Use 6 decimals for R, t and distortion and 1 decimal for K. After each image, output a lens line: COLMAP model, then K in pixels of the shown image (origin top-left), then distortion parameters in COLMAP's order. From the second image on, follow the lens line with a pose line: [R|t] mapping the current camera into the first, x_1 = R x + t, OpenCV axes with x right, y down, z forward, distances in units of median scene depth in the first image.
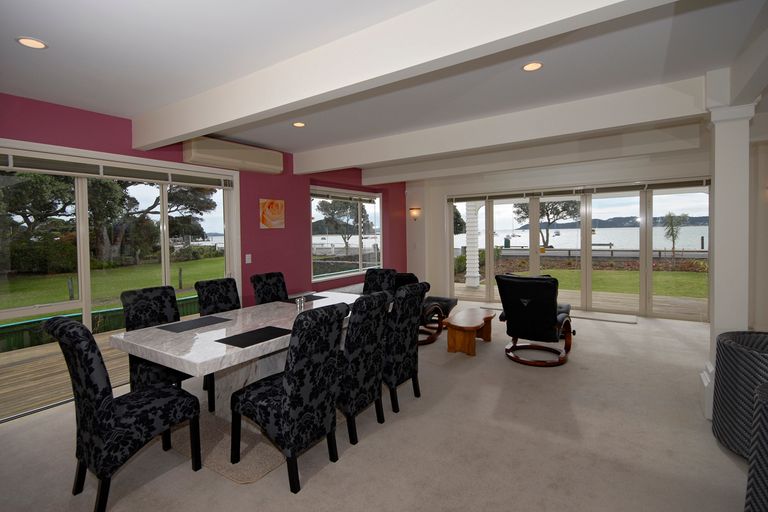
lens RADIAL K [[378.0, 0, 386.2], [0, 378.0, 251.0], [0, 0, 1]] dist [-0.003671, -0.000295]
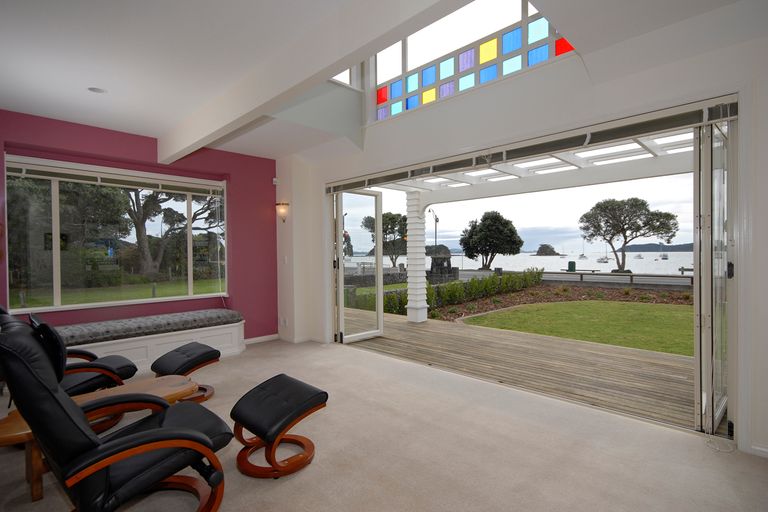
lens RADIAL K [[405.7, 0, 385.1], [0, 405.7, 262.4], [0, 0, 1]] dist [0.004665, 0.000581]
pose [[0.984452, 0.017092, -0.174818, 0.081111], [-0.021548, 0.999489, -0.023620, 0.000991], [0.174325, 0.027019, 0.984317, 0.068649]]
